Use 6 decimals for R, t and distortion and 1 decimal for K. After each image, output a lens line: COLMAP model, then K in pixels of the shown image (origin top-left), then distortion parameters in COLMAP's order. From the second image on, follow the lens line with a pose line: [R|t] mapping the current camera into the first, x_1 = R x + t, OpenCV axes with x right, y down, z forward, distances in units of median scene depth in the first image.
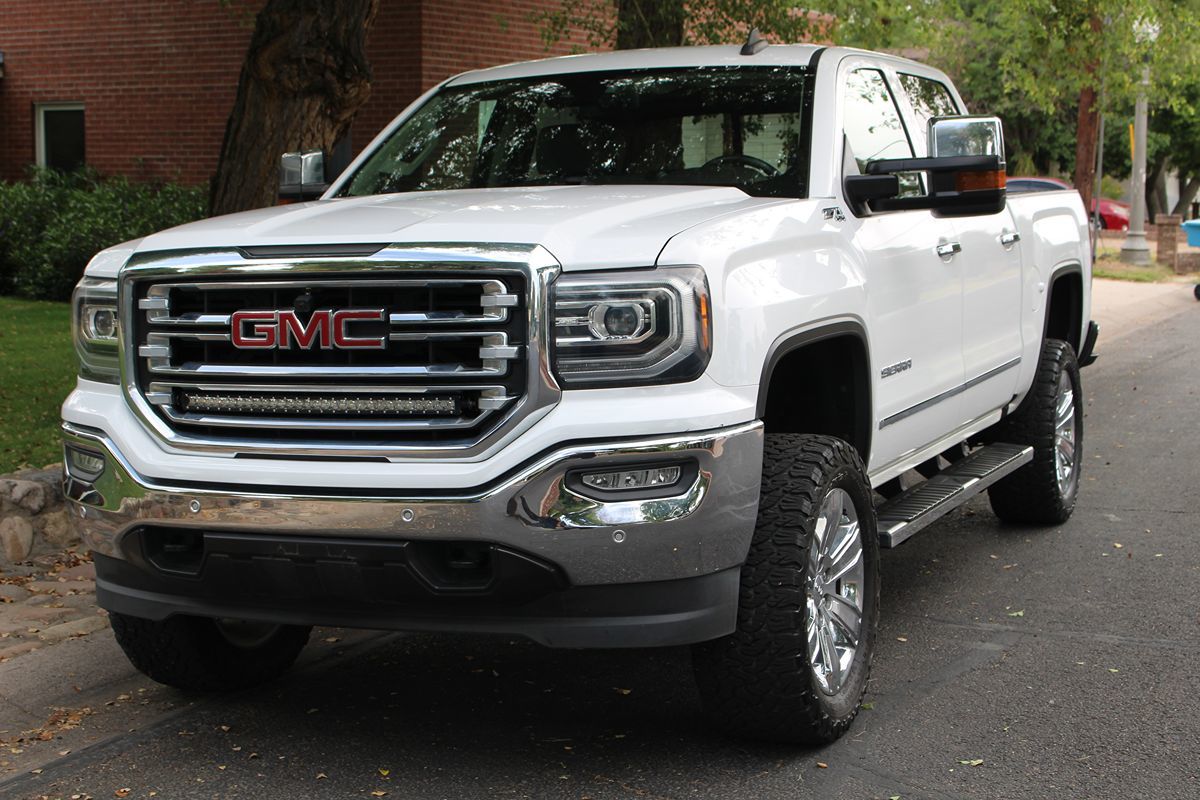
lens RADIAL K [[1957.9, 0, 600.0], [0, 1957.9, 400.0], [0, 0, 1]] dist [-0.095490, 0.184208]
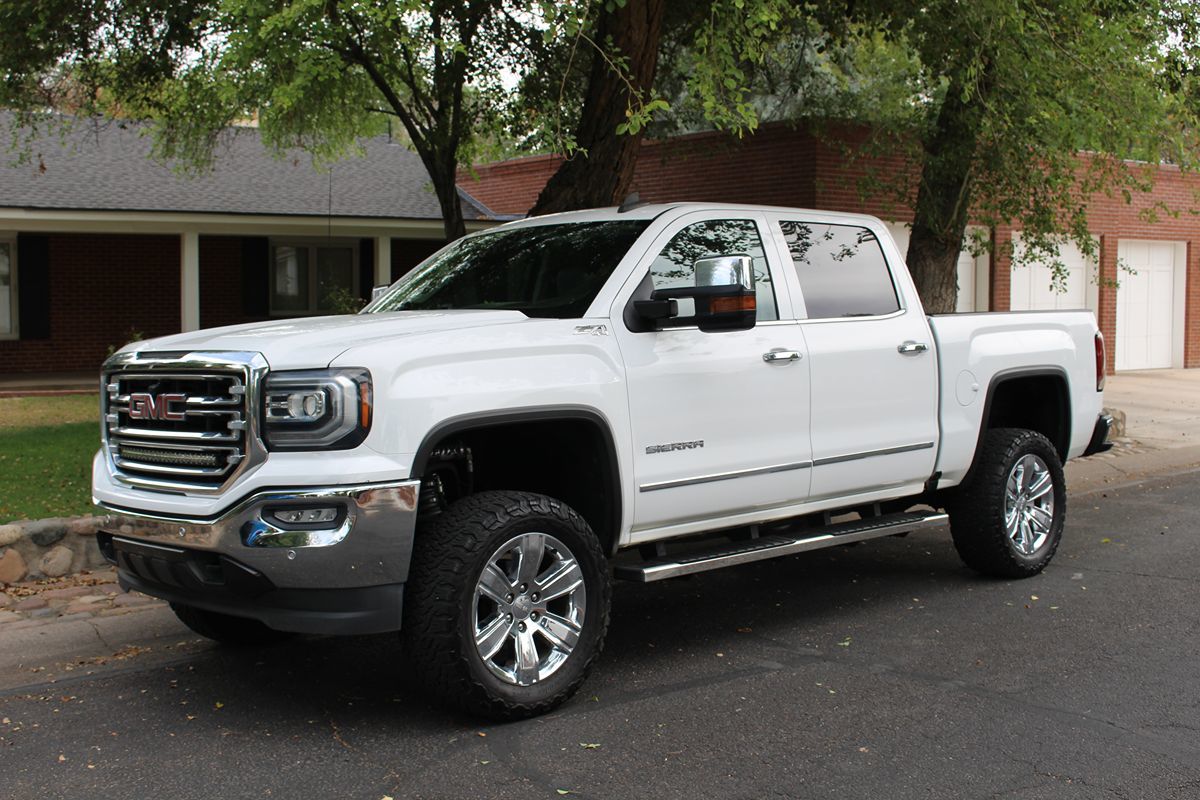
lens RADIAL K [[1426.2, 0, 600.0], [0, 1426.2, 400.0], [0, 0, 1]] dist [-0.112872, 0.036676]
pose [[0.924984, 0.020609, -0.379447, 0.583207], [-0.036429, 0.998739, -0.034558, -0.015573], [0.378256, 0.045789, 0.924568, 0.111365]]
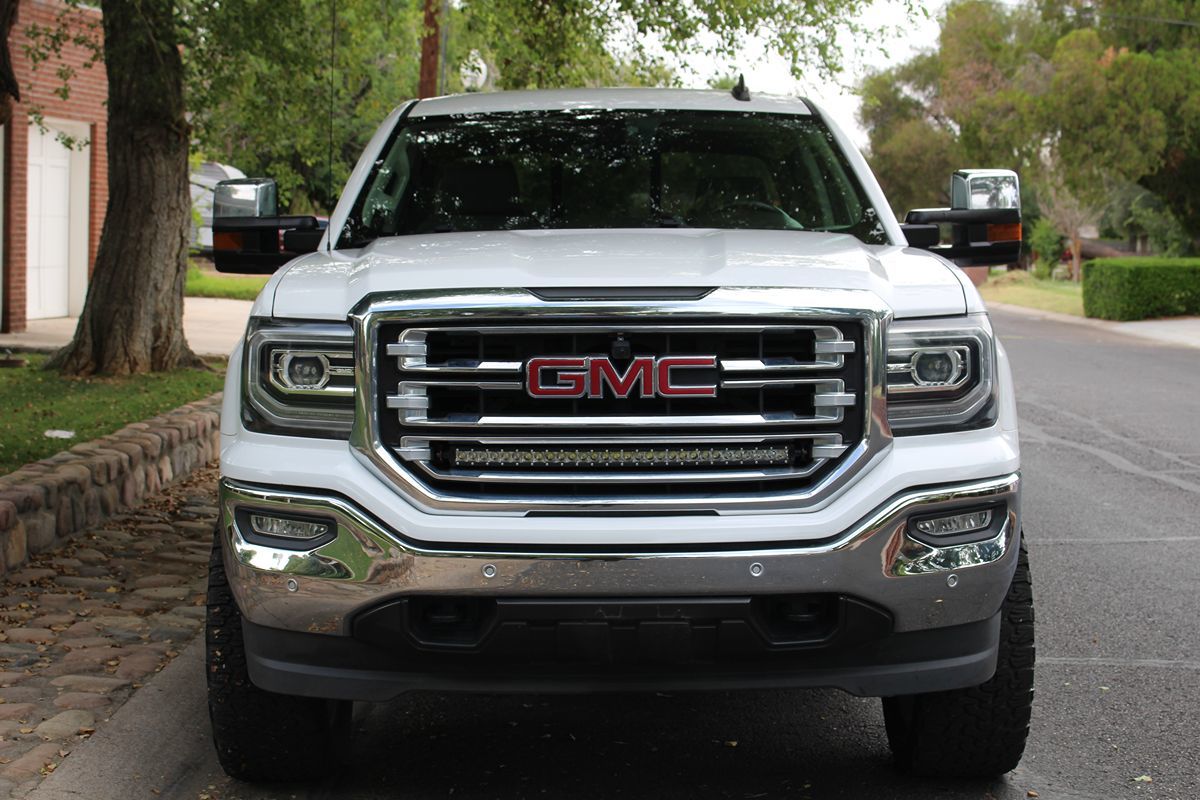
lens RADIAL K [[1957.9, 0, 600.0], [0, 1957.9, 400.0], [0, 0, 1]] dist [-0.095490, 0.184208]
pose [[0.916826, -0.010323, 0.399153, -0.531291], [0.017620, 0.999738, -0.014617, -0.011443], [-0.398898, 0.020434, 0.916768, 0.140085]]
